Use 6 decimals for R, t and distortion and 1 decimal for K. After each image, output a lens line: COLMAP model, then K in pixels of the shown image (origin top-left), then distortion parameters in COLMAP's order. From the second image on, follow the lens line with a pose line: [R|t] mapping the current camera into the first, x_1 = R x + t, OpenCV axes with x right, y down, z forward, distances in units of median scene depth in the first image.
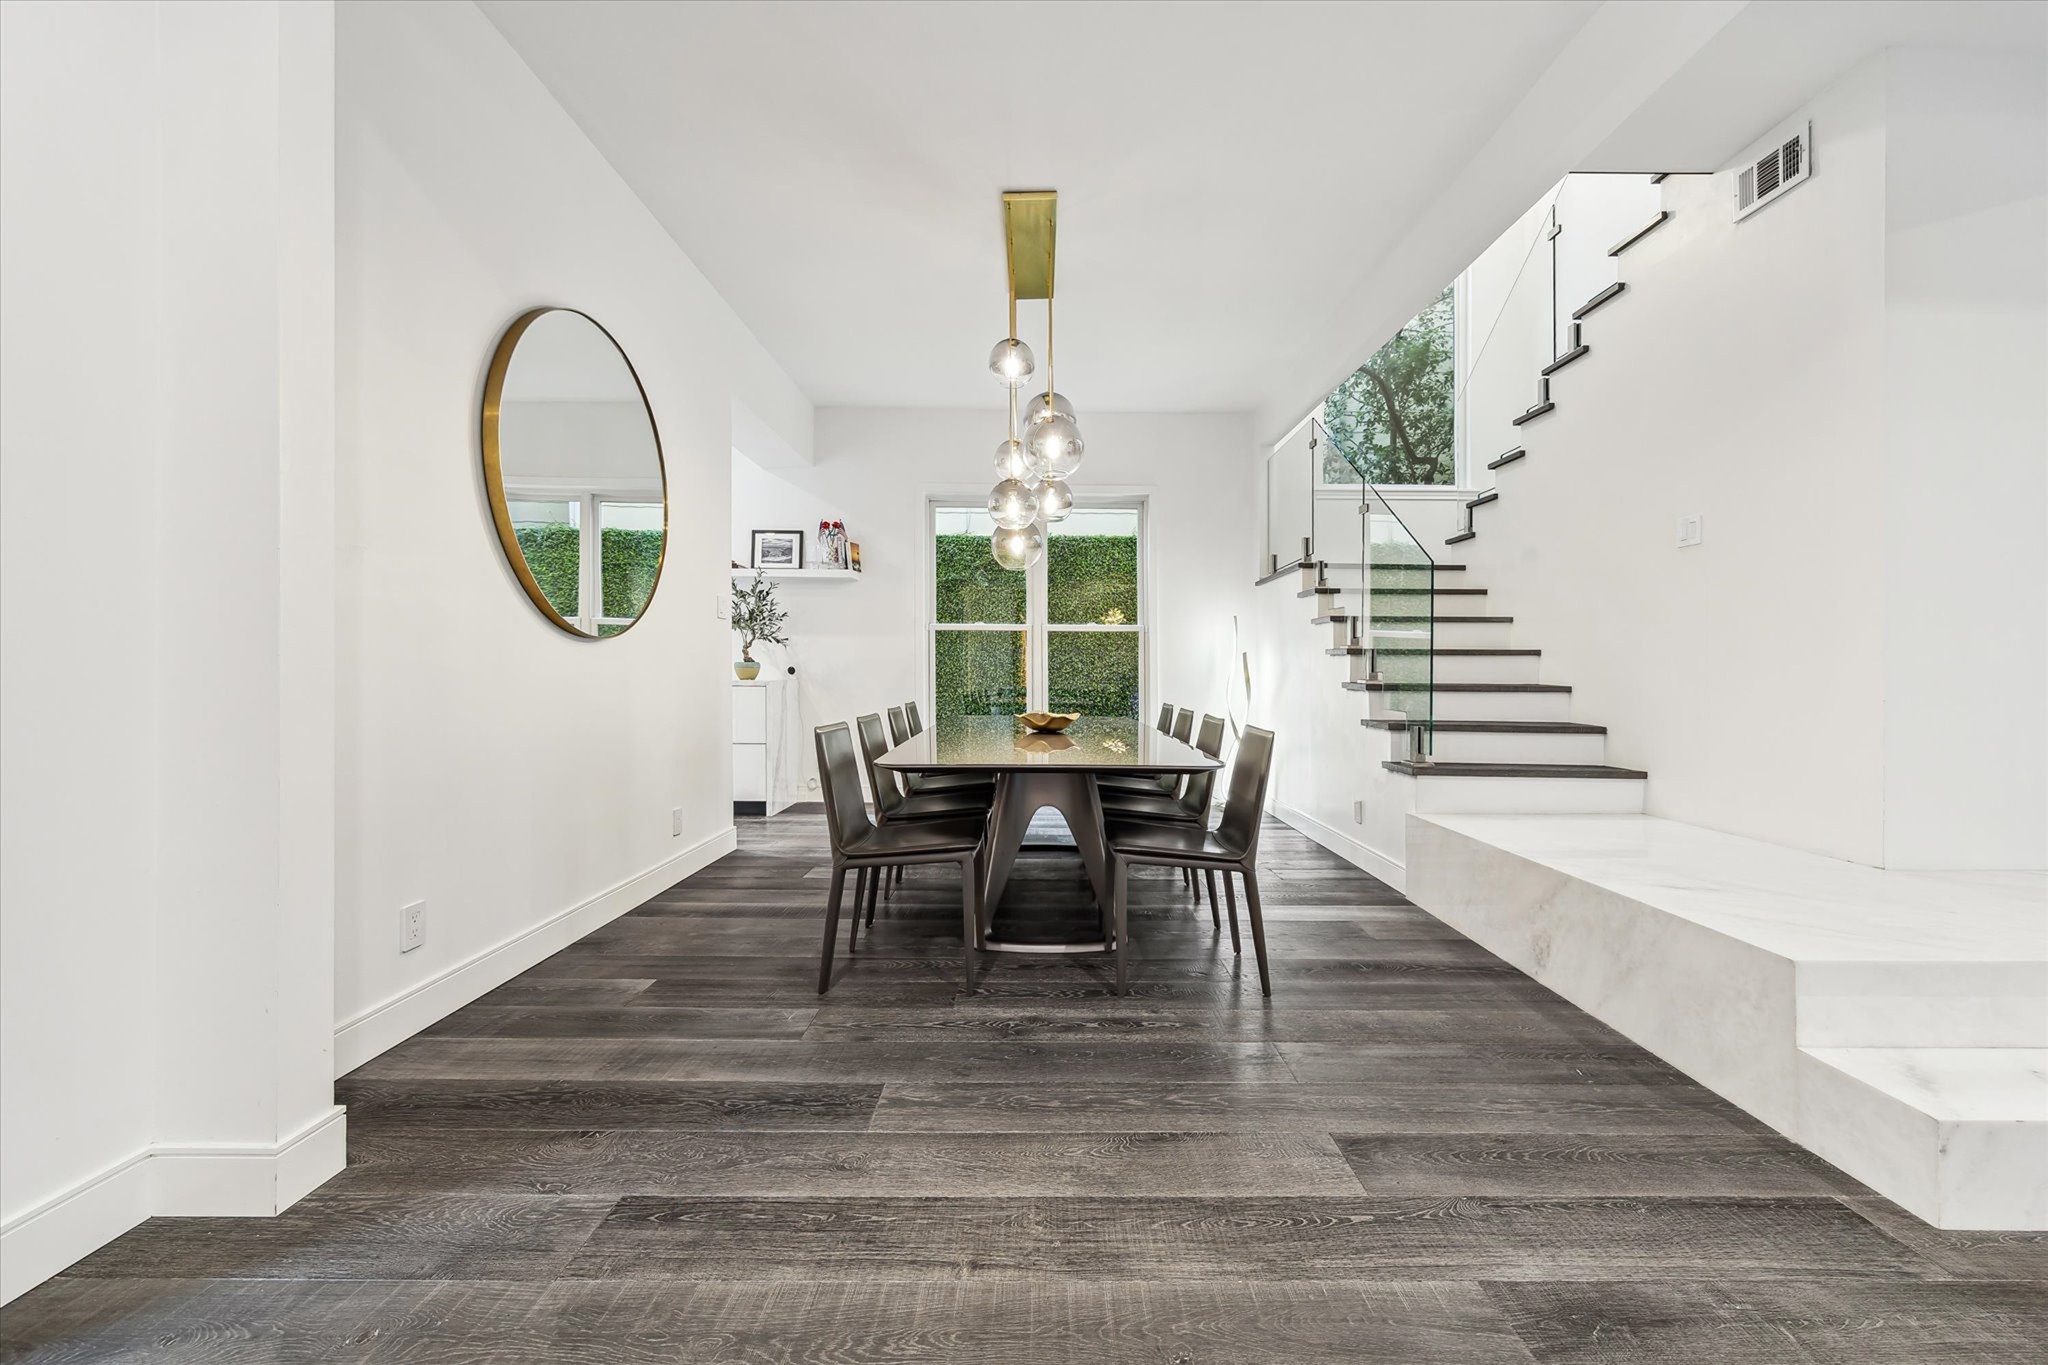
lens RADIAL K [[812.7, 0, 1024.0], [0, 812.7, 682.5], [0, 0, 1]] dist [-0.001301, -0.000153]
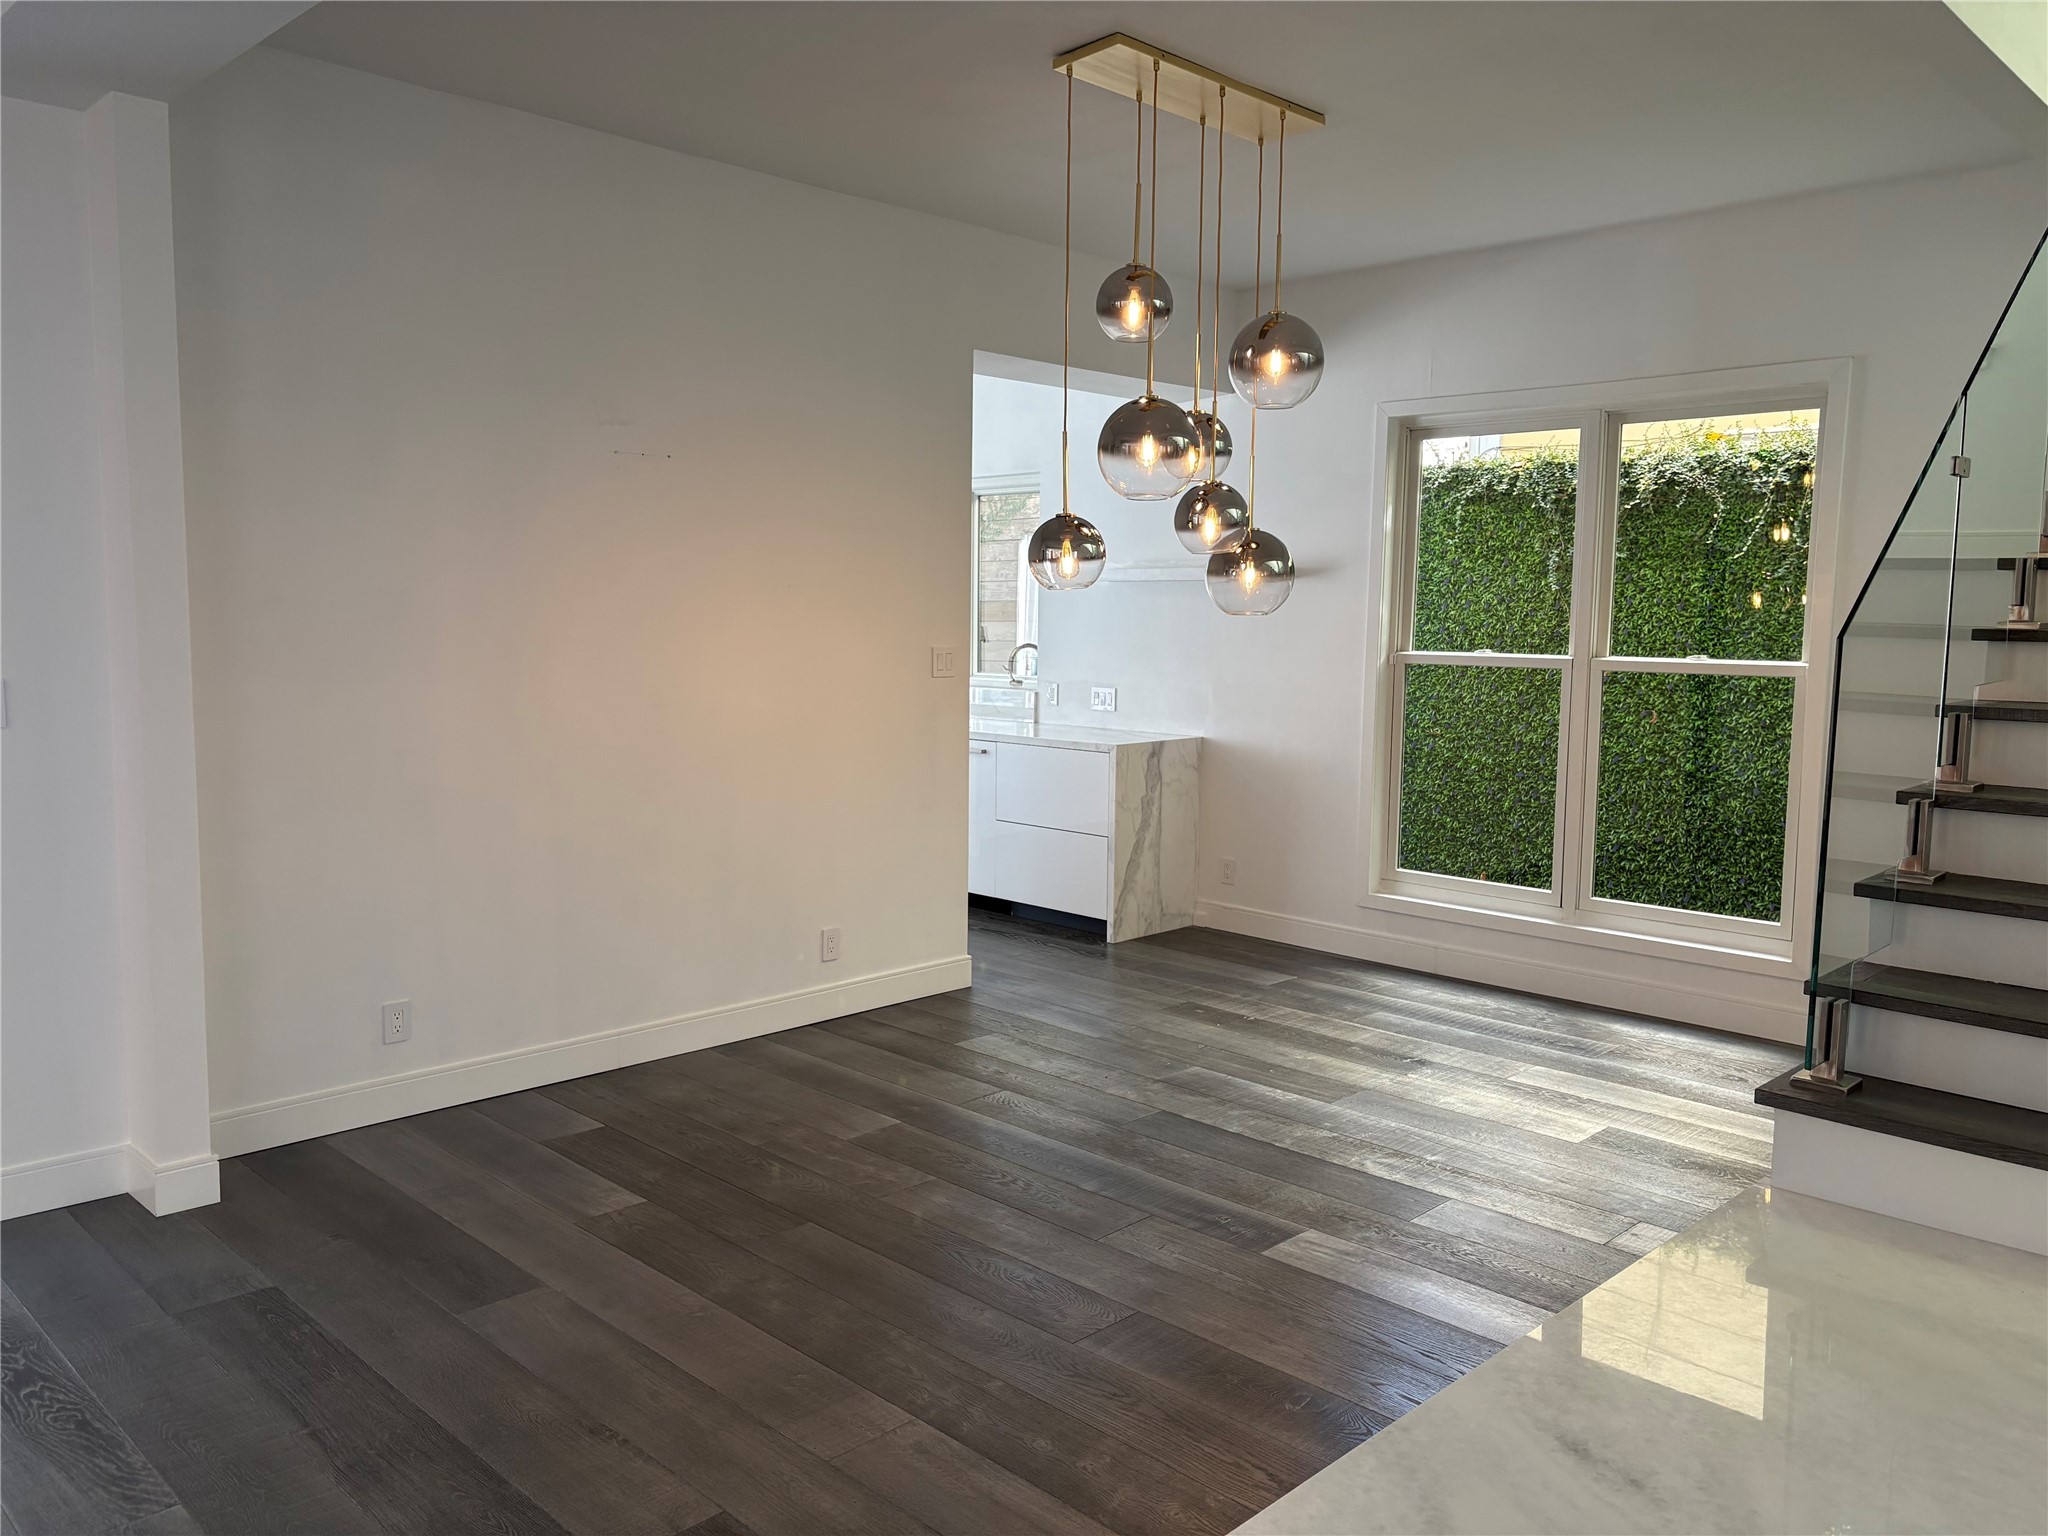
lens RADIAL K [[1525.4, 0, 1024.0], [0, 1525.4, 768.0], [0, 0, 1]] dist [0.003866, 0.003656]
pose [[0.702854, 0.079507, -0.706877, 1.339623], [-0.012339, 0.994947, 0.099640, -0.272560], [0.711227, -0.061310, 0.700284, 0.182994]]
